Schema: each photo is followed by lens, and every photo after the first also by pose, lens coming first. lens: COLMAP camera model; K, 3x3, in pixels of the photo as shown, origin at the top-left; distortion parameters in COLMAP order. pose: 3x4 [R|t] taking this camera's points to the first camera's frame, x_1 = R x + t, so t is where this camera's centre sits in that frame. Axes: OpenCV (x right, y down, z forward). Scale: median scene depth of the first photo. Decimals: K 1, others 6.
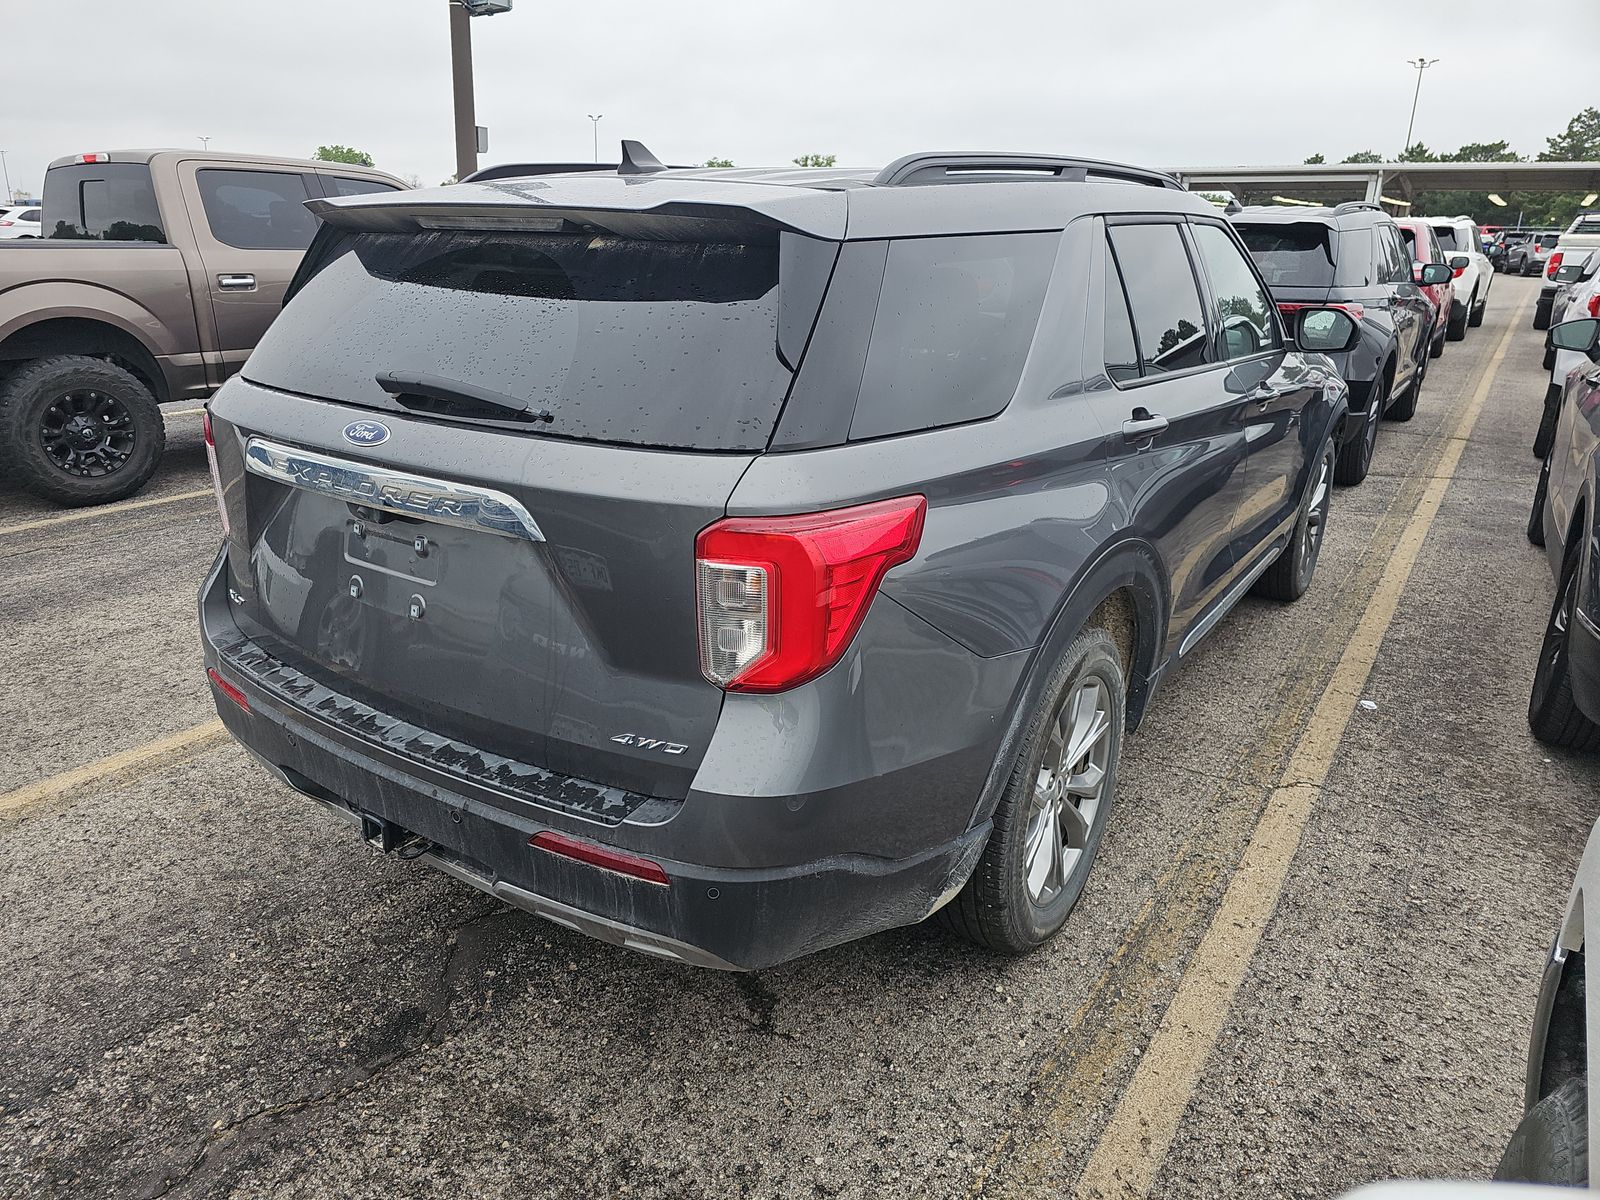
lens RADIAL K [[1073.7, 0, 769.8], [0, 1073.7, 578.8], [0, 0, 1]] dist [0.054177, -0.051584]
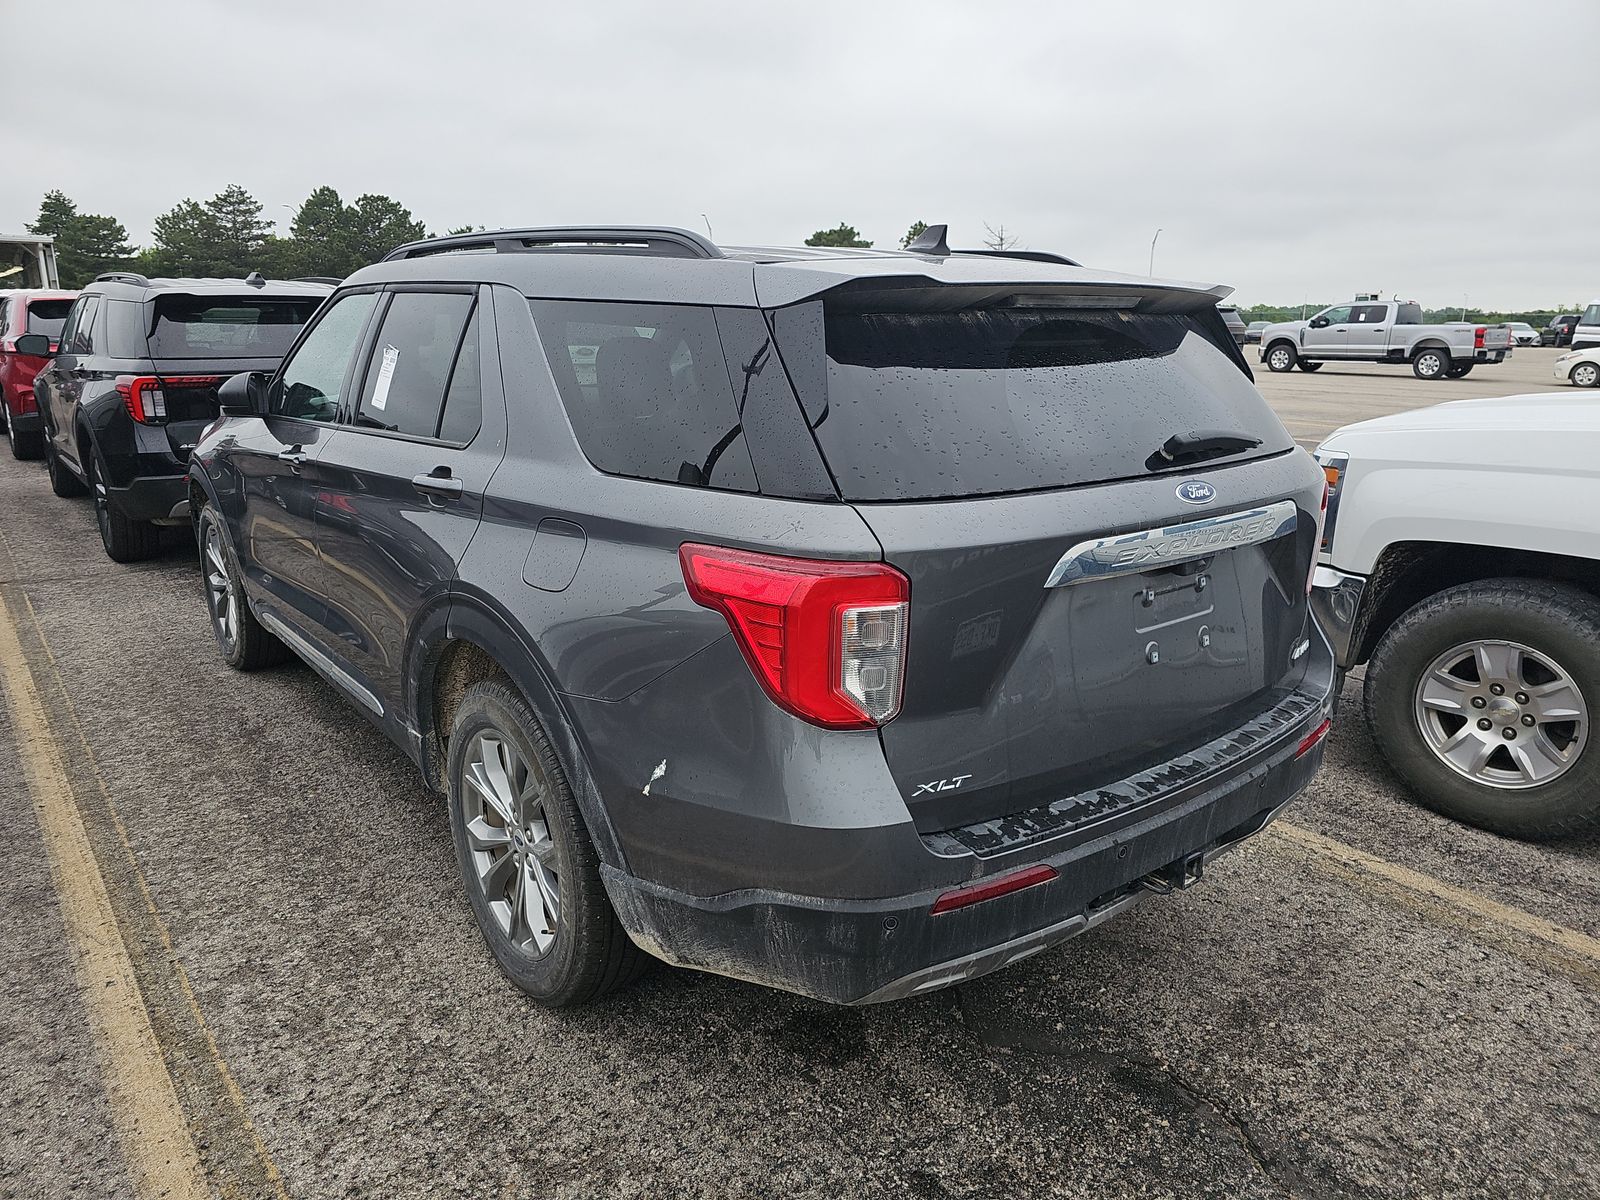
lens RADIAL K [[1079.2, 0, 800.0], [0, 1079.2, 600.0], [0, 0, 1]] dist [0.056405, -0.052329]
pose [[0.258584, -0.255910, 0.931474, -1.368866], [0.296411, 0.938773, 0.175630, -0.309018], [-0.919388, 0.230684, 0.318606, 0.939914]]
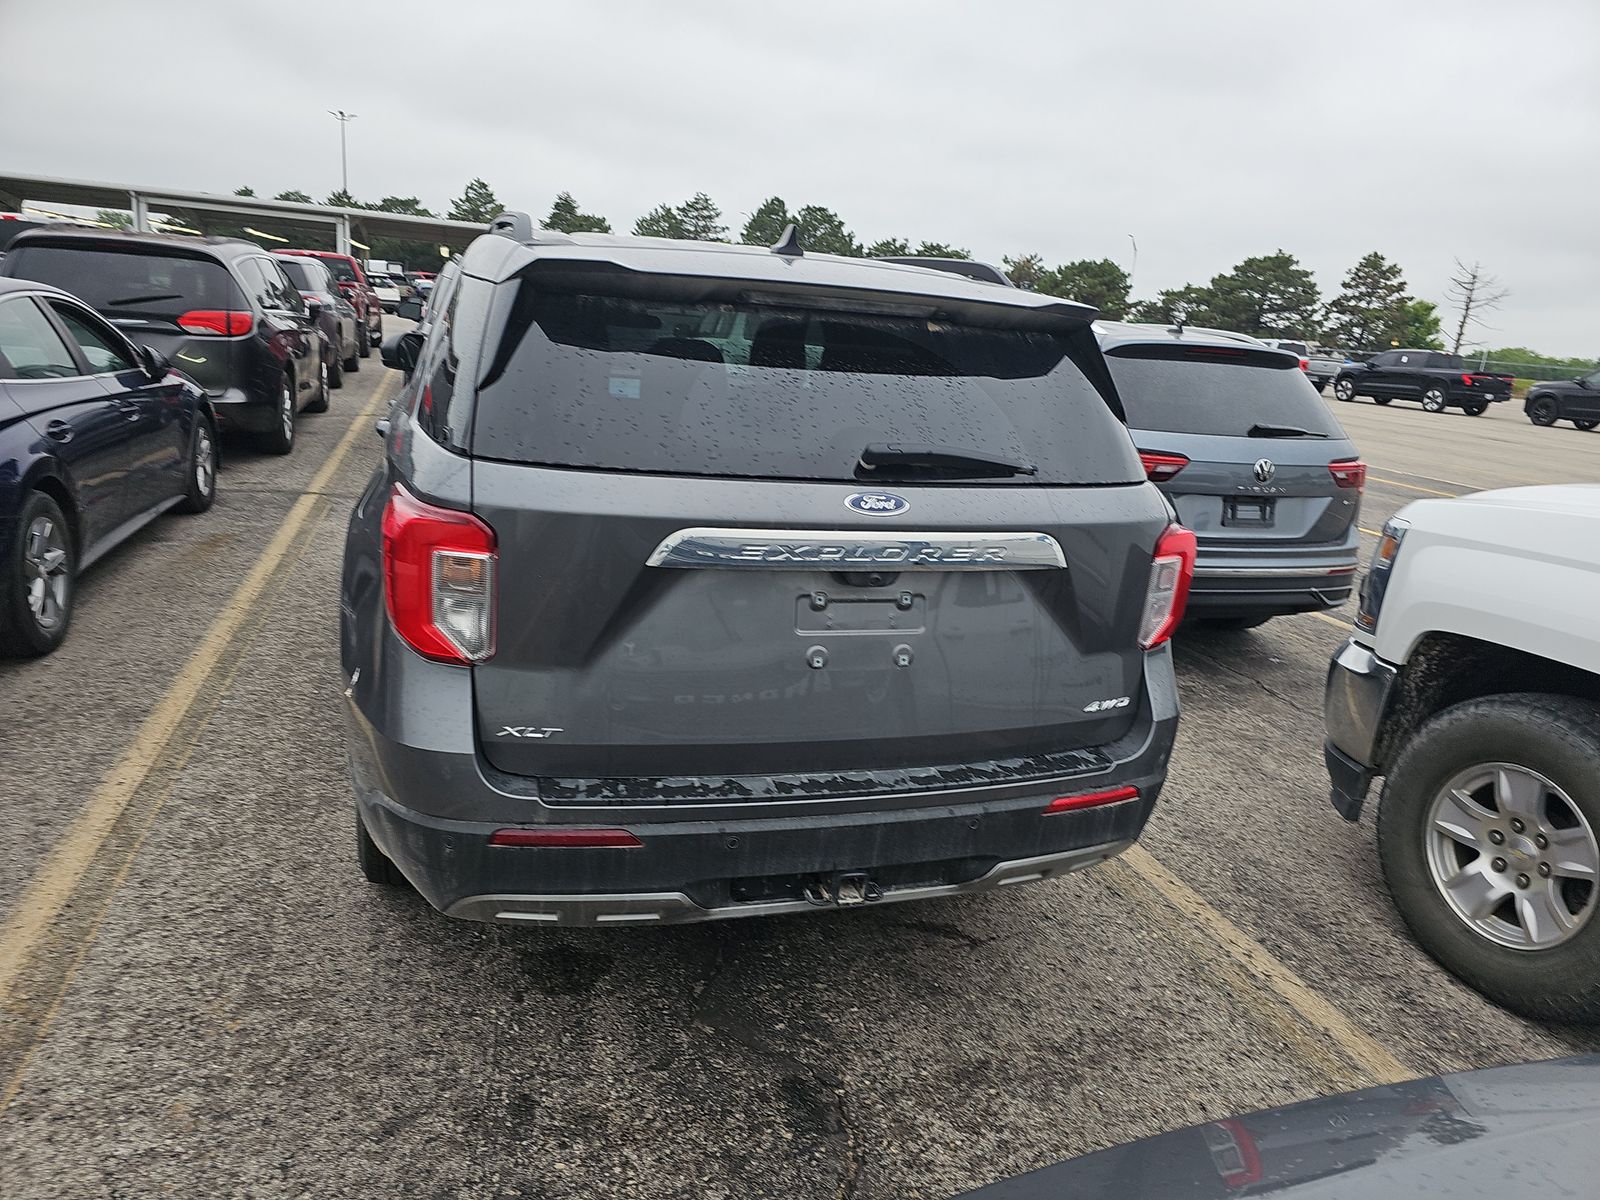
lens RADIAL K [[1075.8, 0, 806.9], [0, 1075.8, 605.8], [0, 0, 1]] dist [0.056337, -0.051804]
pose [[0.592129, -0.176485, 0.786280, -1.137775], [0.179357, 0.980112, 0.084921, -0.123852], [-0.785630, 0.090741, 0.612006, 0.372598]]
